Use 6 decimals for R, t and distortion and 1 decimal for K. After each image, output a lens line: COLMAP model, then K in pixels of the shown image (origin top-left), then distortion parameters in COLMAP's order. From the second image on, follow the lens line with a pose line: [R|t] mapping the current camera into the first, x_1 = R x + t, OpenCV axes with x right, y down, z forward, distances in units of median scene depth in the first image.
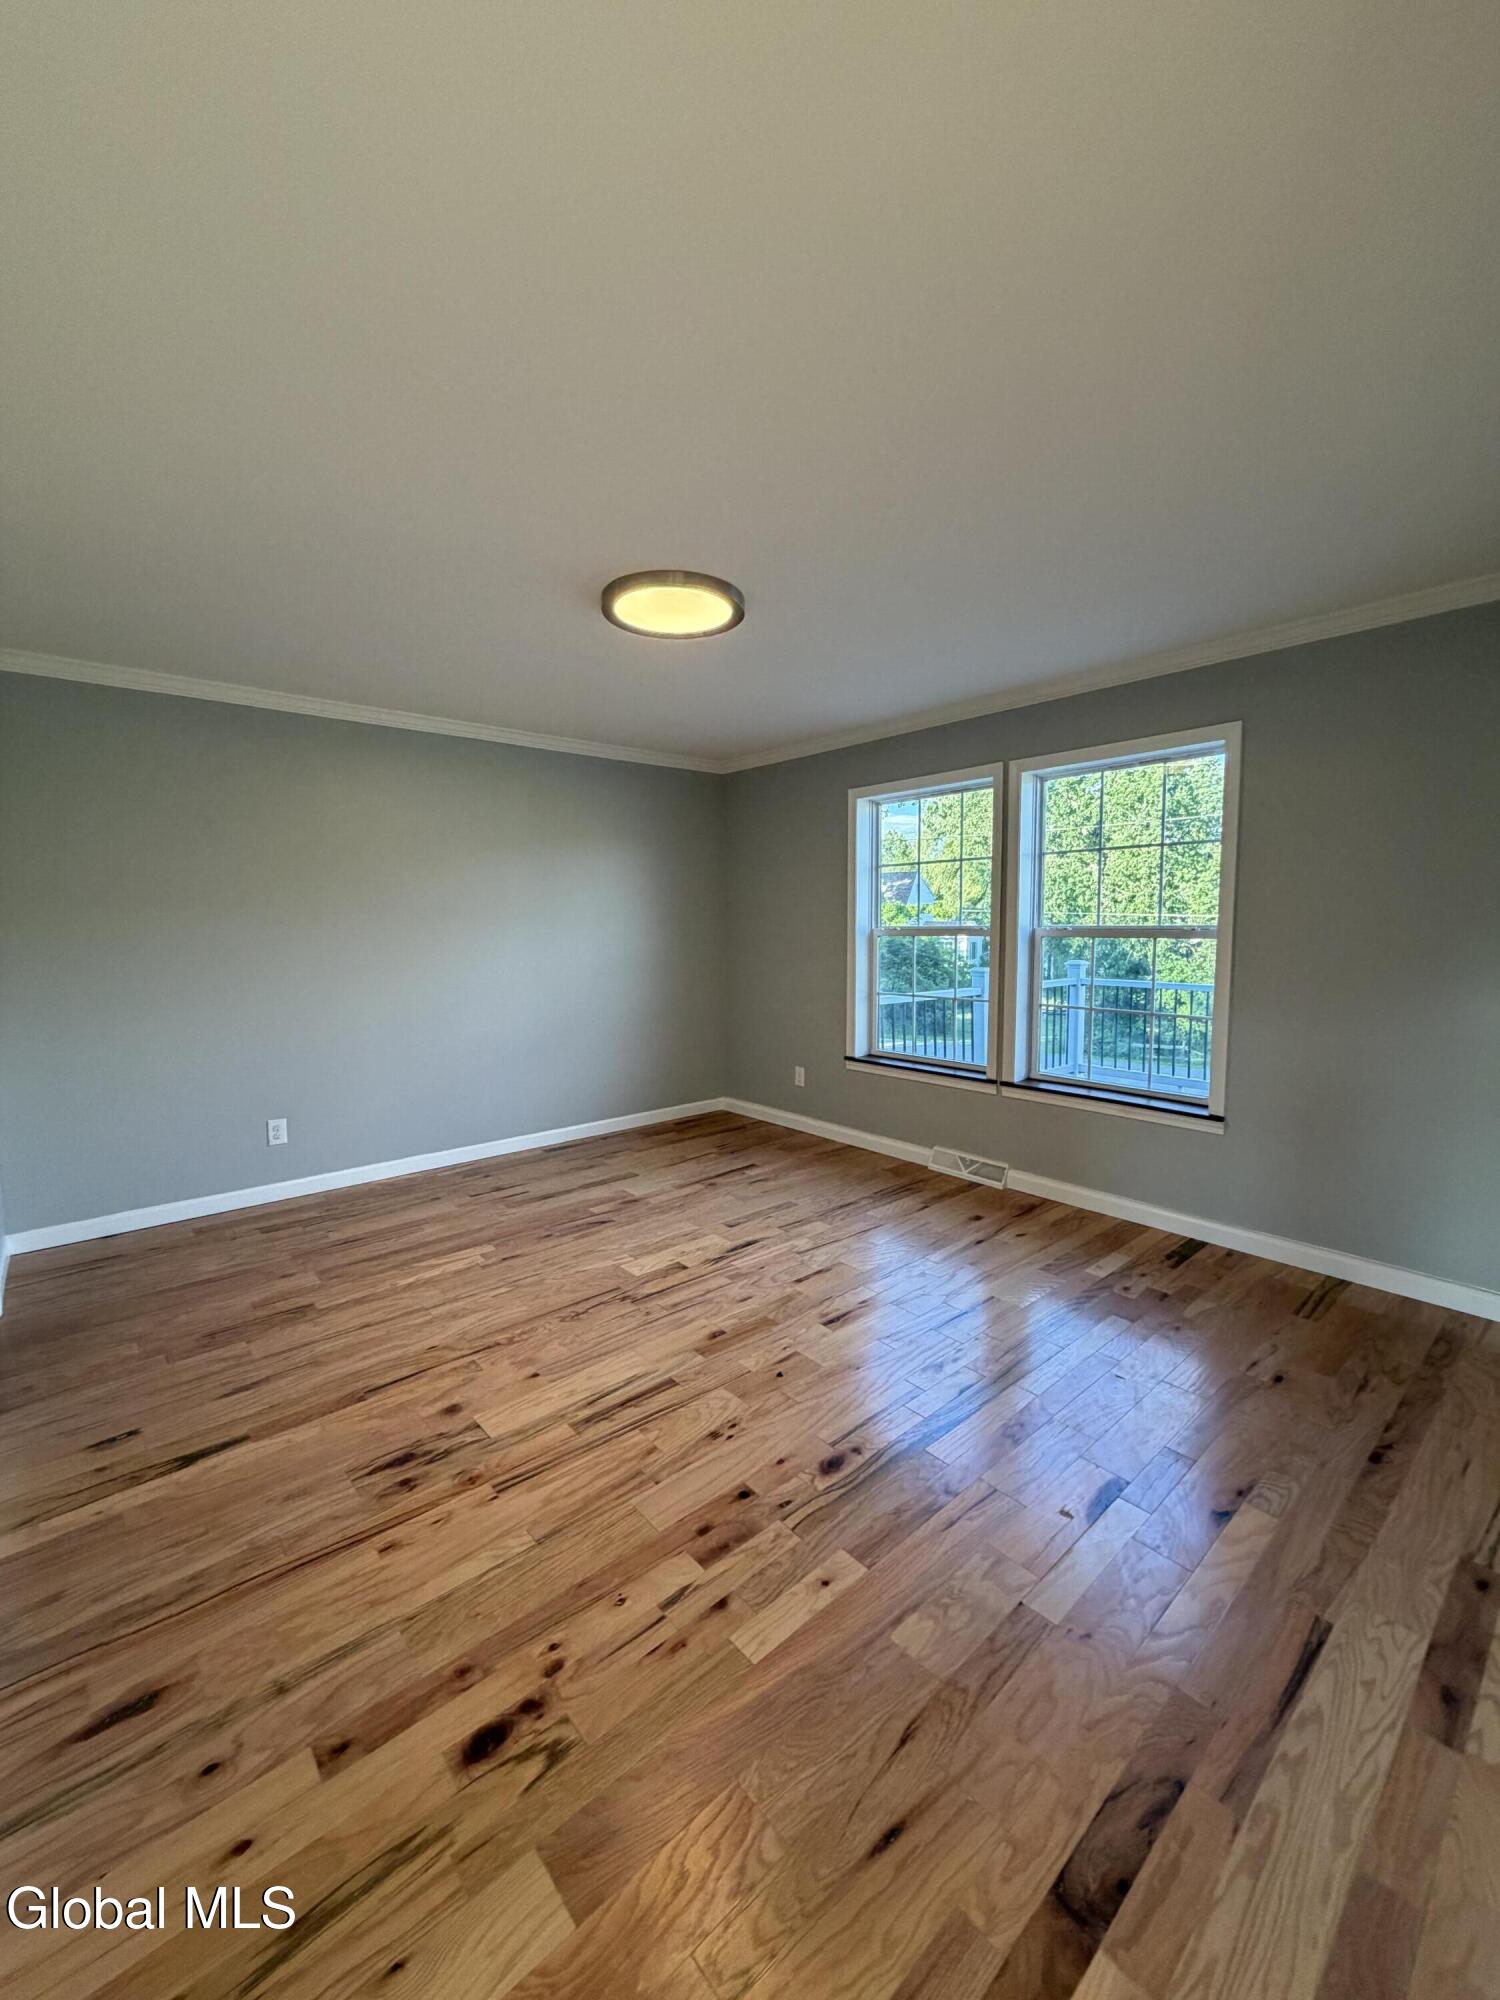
lens RADIAL K [[799.8, 0, 747.4], [0, 799.8, 1001.6], [0, 0, 1]] dist [0.000778, 0.000293]
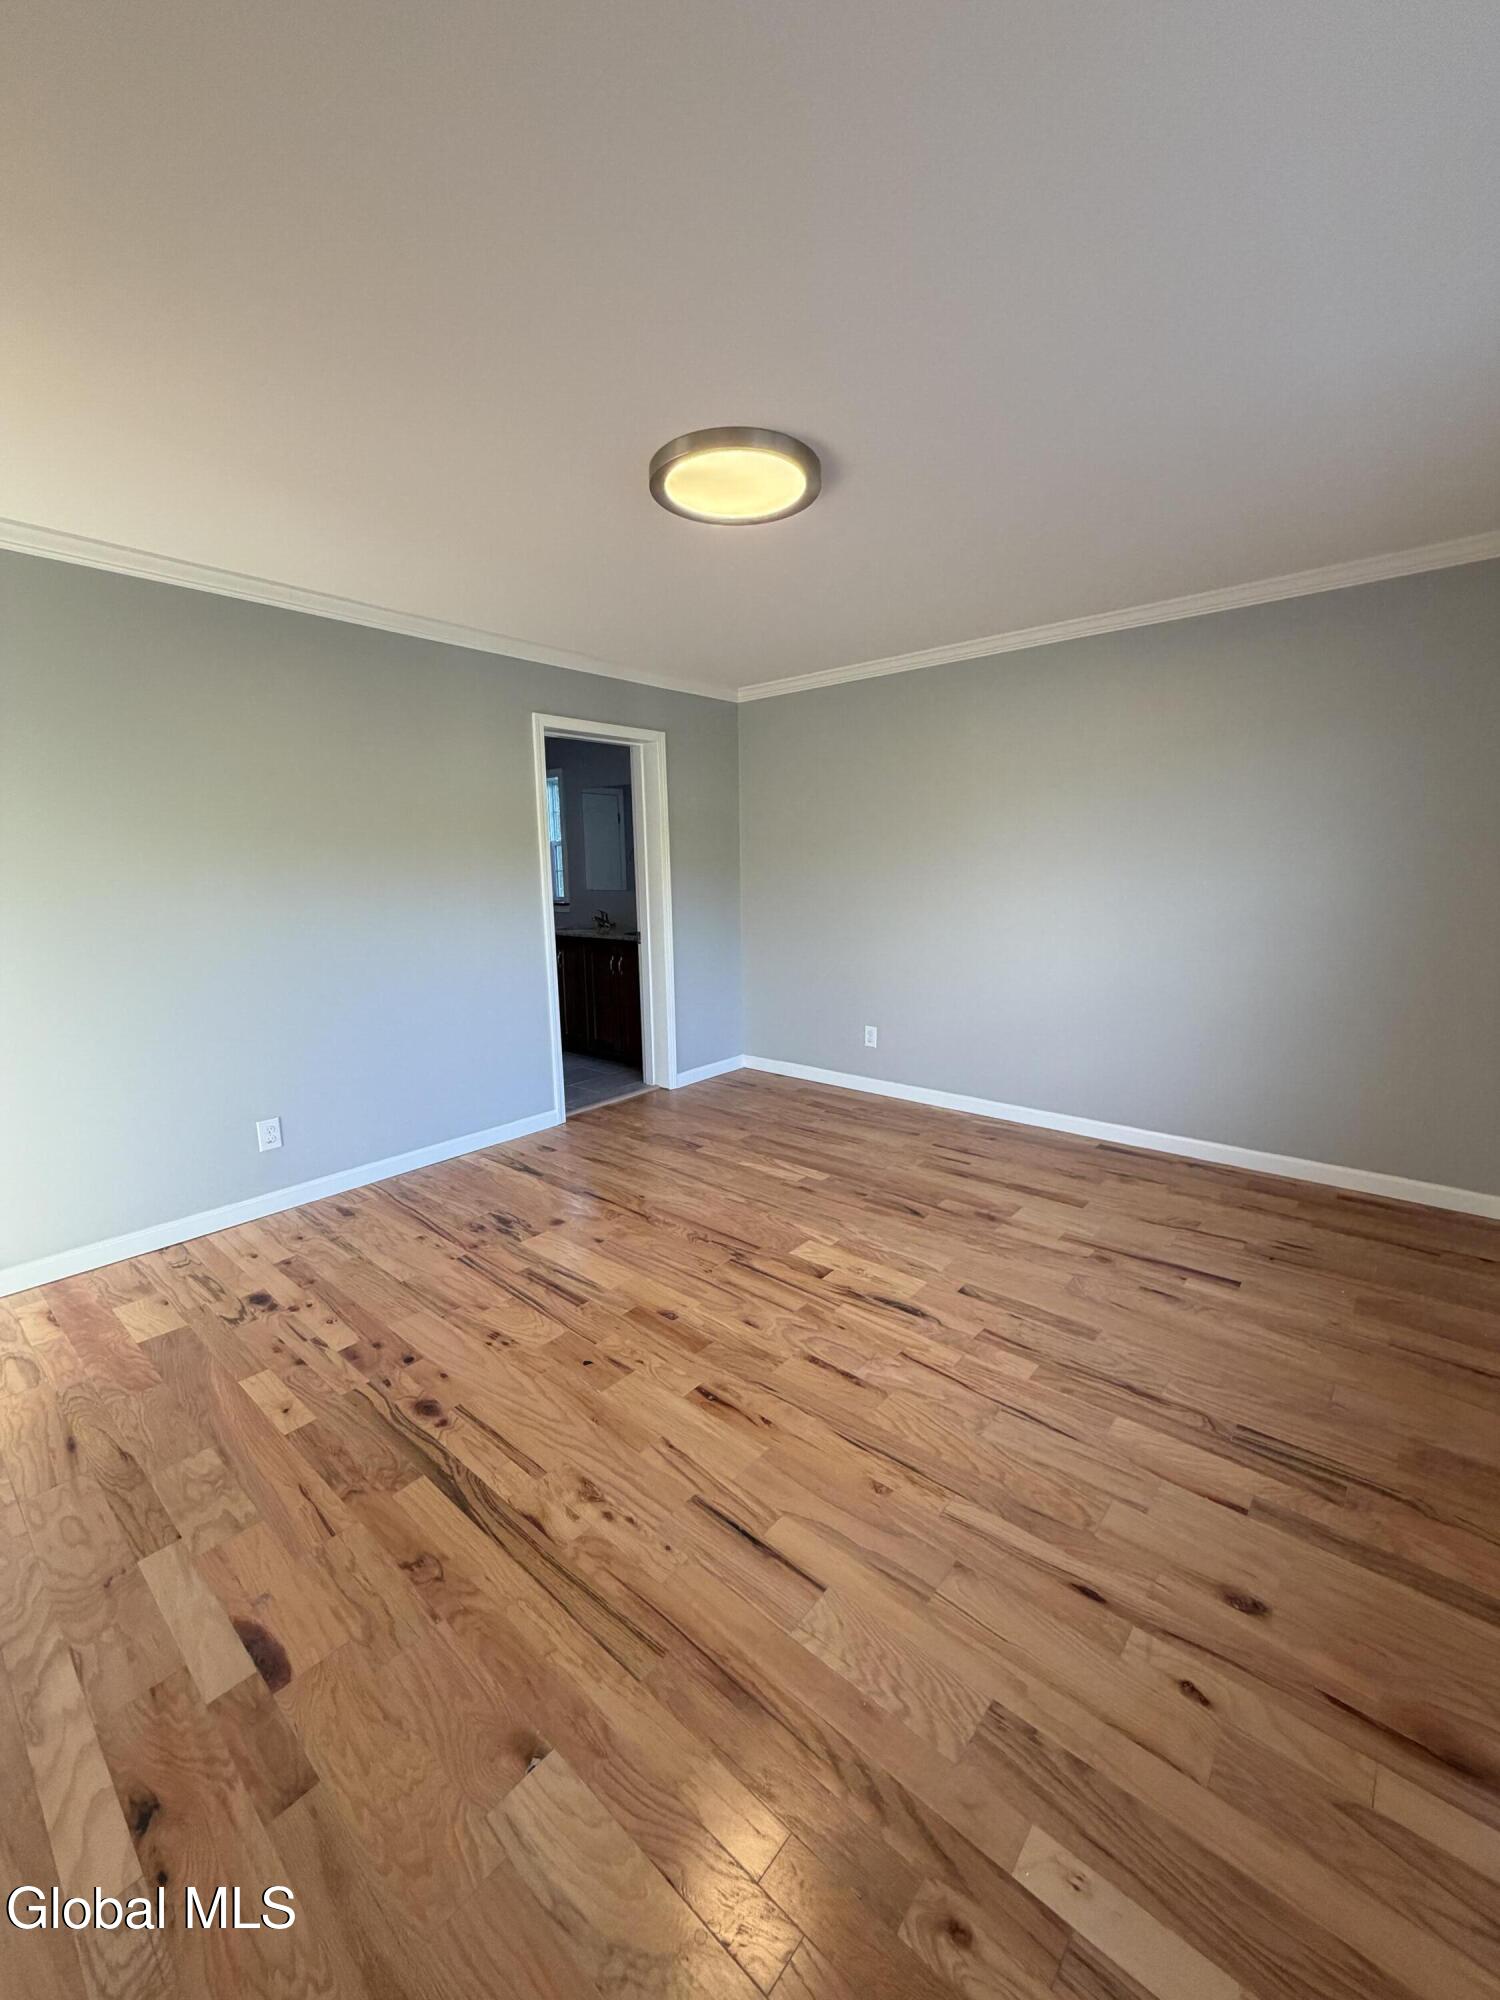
lens RADIAL K [[799.8, 0, 747.6], [0, 799.8, 997.4], [0, 0, 1]] dist [0.000778, 0.000293]
pose [[0.143257, 0.164859, -0.975858, 0.661785], [-0.087298, 0.984290, 0.153468, -0.076176], [0.985828, 0.063205, 0.155398, 0.751006]]
